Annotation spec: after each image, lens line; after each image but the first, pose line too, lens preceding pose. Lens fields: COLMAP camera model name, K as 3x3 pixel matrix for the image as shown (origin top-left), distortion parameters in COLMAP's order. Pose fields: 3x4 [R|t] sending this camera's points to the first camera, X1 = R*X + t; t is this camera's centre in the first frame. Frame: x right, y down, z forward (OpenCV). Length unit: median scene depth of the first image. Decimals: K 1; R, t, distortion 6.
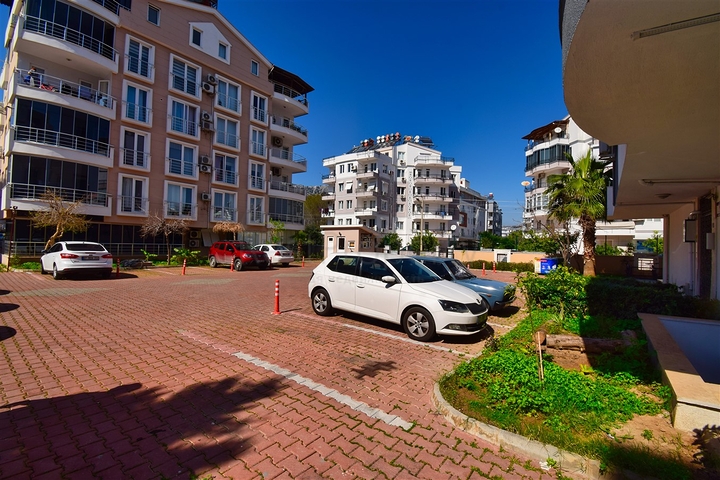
lens RADIAL K [[320.6, 0, 360.0], [0, 320.6, 240.0], [0, 0, 1]] dist [0.007834, -0.017257]
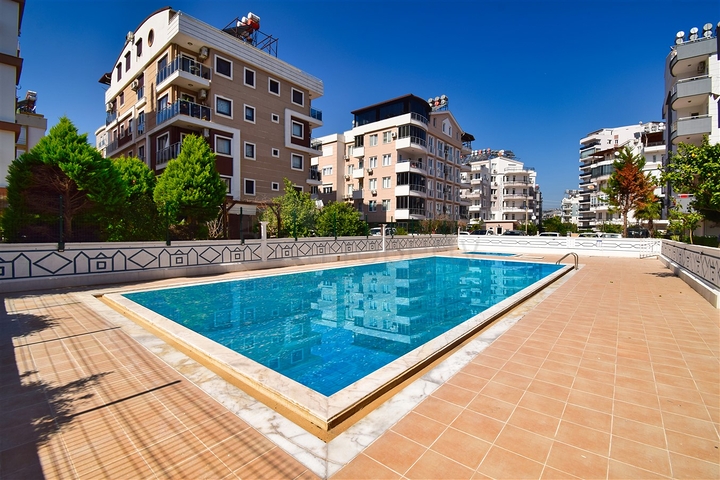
lens RADIAL K [[320.6, 0, 360.0], [0, 320.6, 240.0], [0, 0, 1]] dist [0.007834, -0.017257]
pose [[0.998846, -0.015535, -0.045446, -0.399415], [0.017469, 0.998945, 0.042481, -0.013592], [0.044738, -0.043226, 0.998063, -0.434951]]
